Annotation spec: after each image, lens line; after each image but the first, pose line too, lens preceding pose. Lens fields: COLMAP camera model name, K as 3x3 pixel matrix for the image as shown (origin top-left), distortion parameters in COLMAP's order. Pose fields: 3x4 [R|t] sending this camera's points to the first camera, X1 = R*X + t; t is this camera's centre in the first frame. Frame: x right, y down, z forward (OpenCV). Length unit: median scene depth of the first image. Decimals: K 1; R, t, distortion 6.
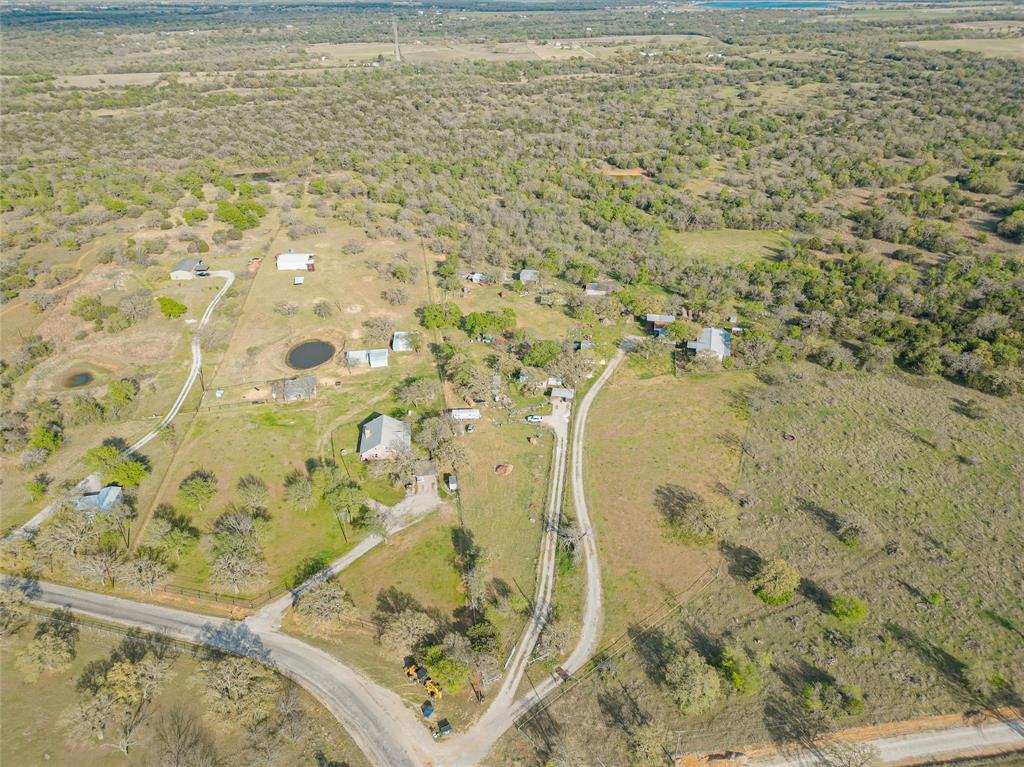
lens RADIAL K [[712.4, 0, 510.2], [0, 712.4, 382.5], [0, 0, 1]] dist [0.076699, -0.076997]
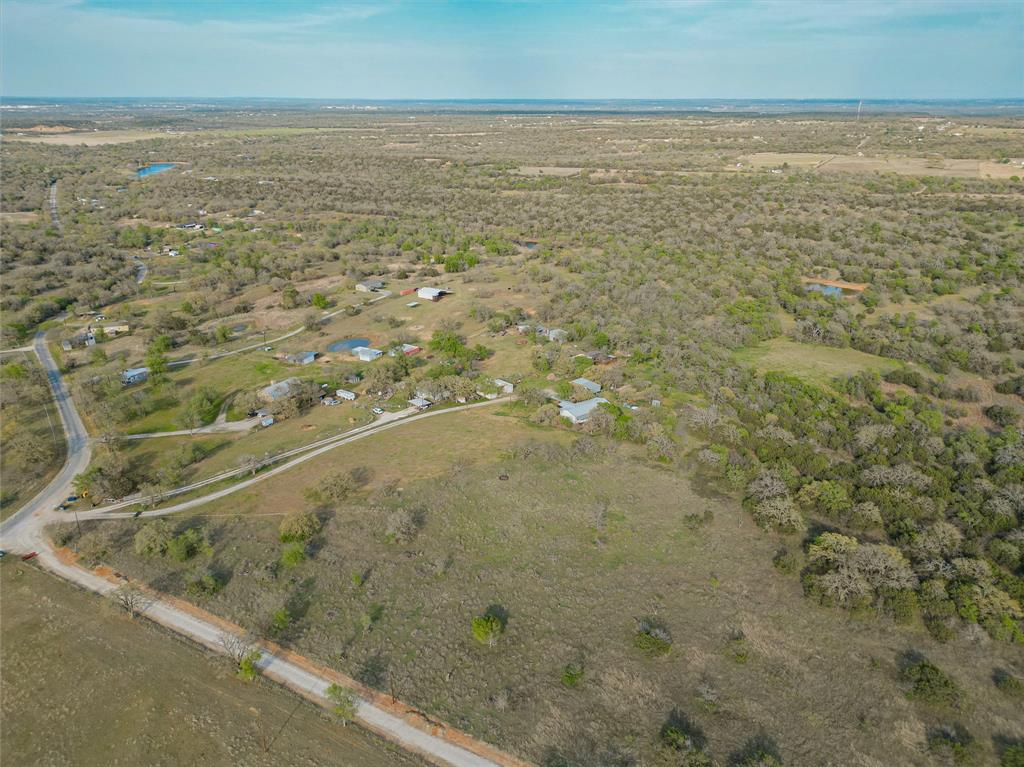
lens RADIAL K [[712.4, 0, 510.2], [0, 712.4, 382.5], [0, 0, 1]] dist [0.076699, -0.076997]
pose [[0.779494, 0.233832, -0.581129, 1.001328], [-0.308193, 0.950825, -0.030804, -0.031892], [0.545349, 0.203112, 0.813228, 0.097880]]
